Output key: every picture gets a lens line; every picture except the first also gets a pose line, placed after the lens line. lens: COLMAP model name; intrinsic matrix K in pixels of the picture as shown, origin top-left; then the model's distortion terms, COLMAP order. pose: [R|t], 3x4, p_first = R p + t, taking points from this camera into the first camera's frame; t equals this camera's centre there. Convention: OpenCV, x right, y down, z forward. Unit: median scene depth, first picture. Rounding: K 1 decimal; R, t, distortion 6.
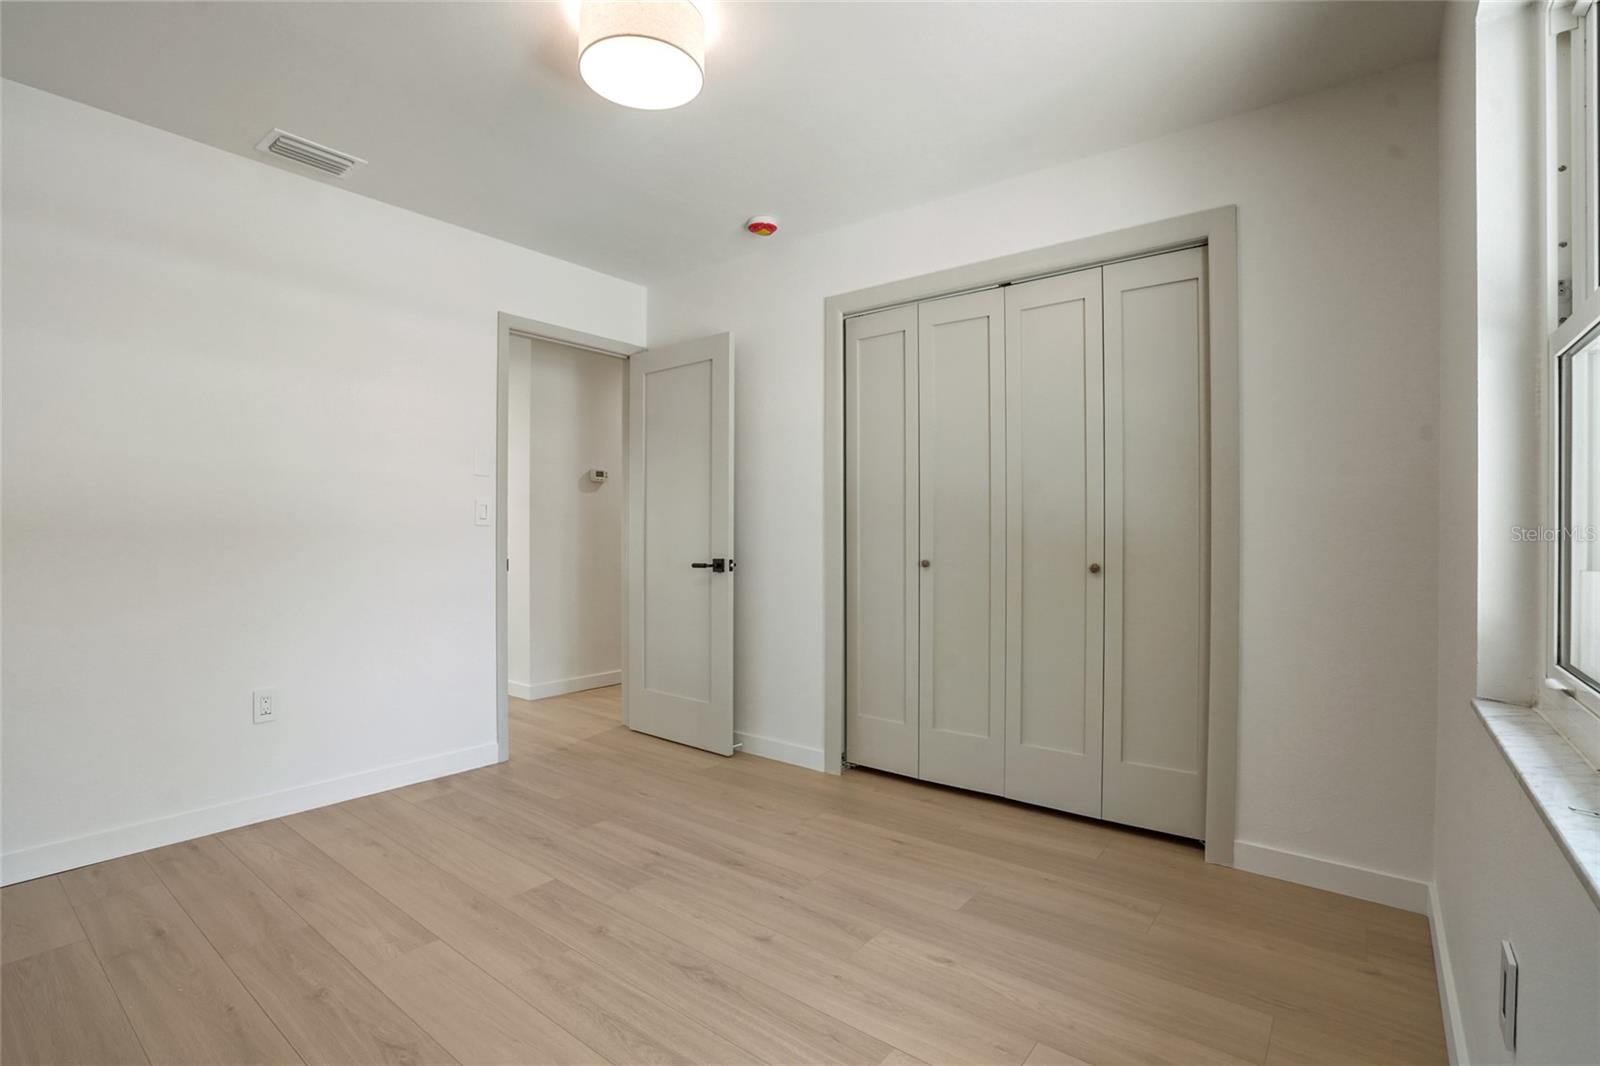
lens RADIAL K [[751.8, 0, 790.3], [0, 751.8, 539.6], [0, 0, 1]] dist [-0.062041, 0.020894]
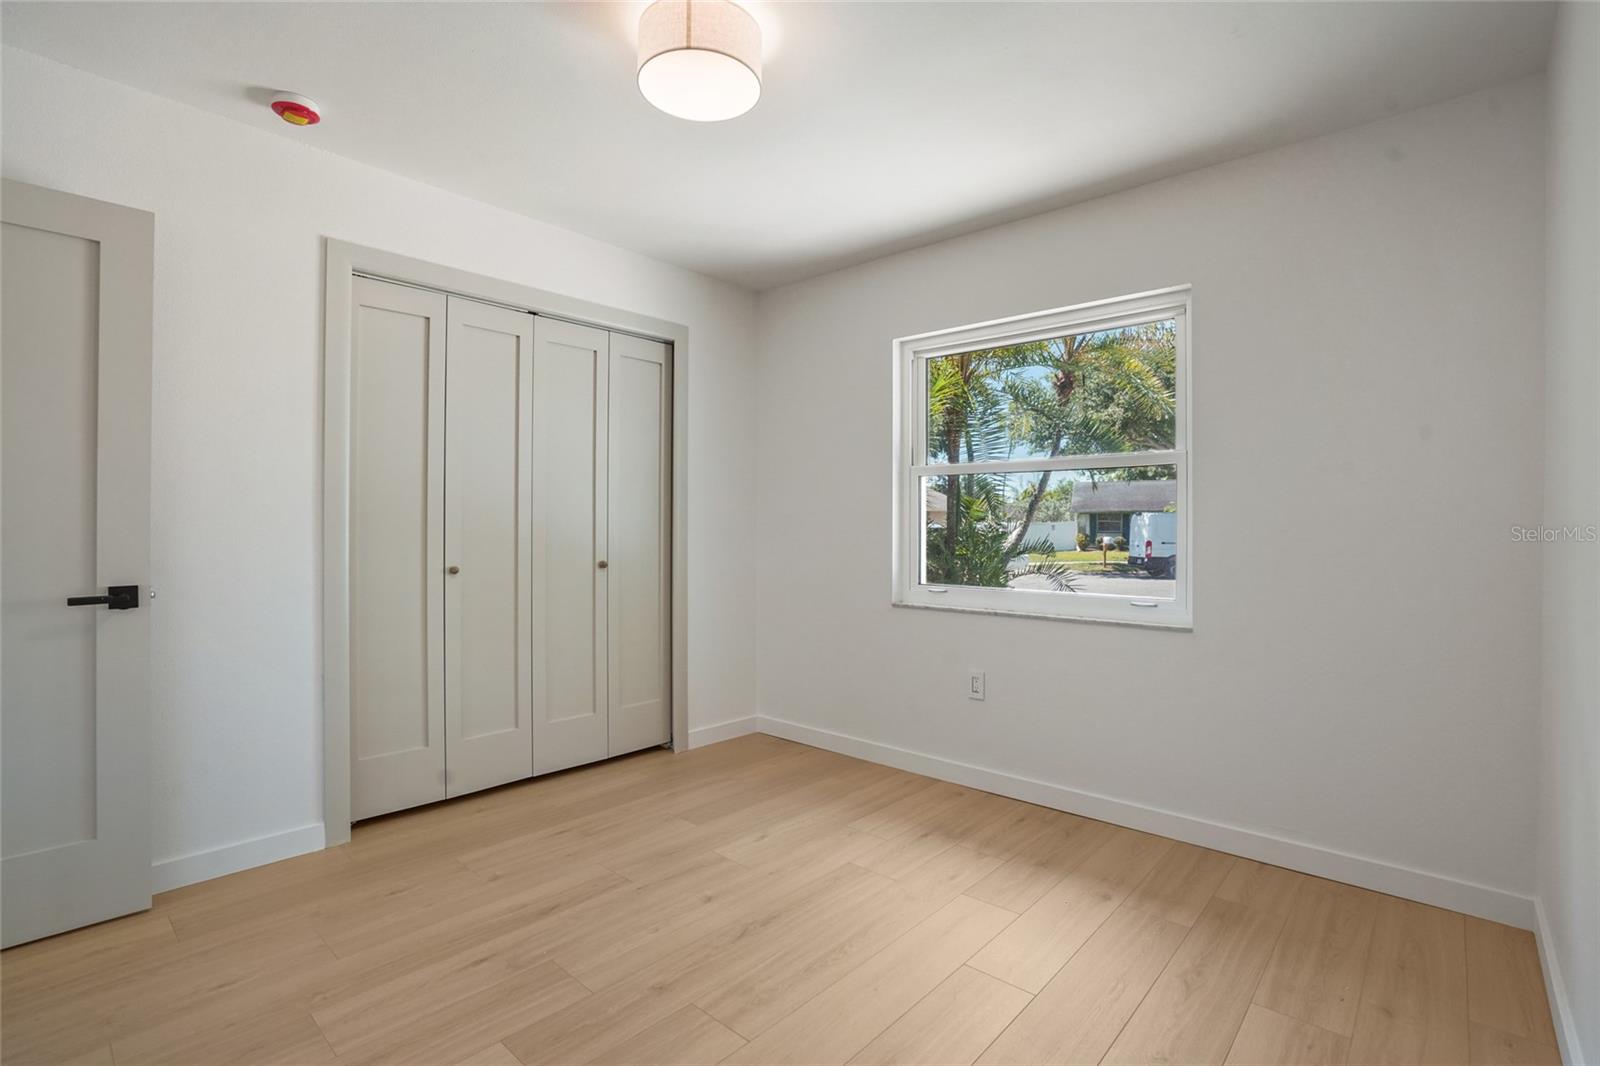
lens RADIAL K [[757.5, 0, 806.7], [0, 757.5, 526.0], [0, 0, 1]] dist [-0.019725, 0.000530]
pose [[0.053423, -0.001181, 0.998571, -0.970540], [0.001644, 0.999998, 0.001094, -0.032141], [-0.998571, 0.001584, 0.053425, 0.636956]]
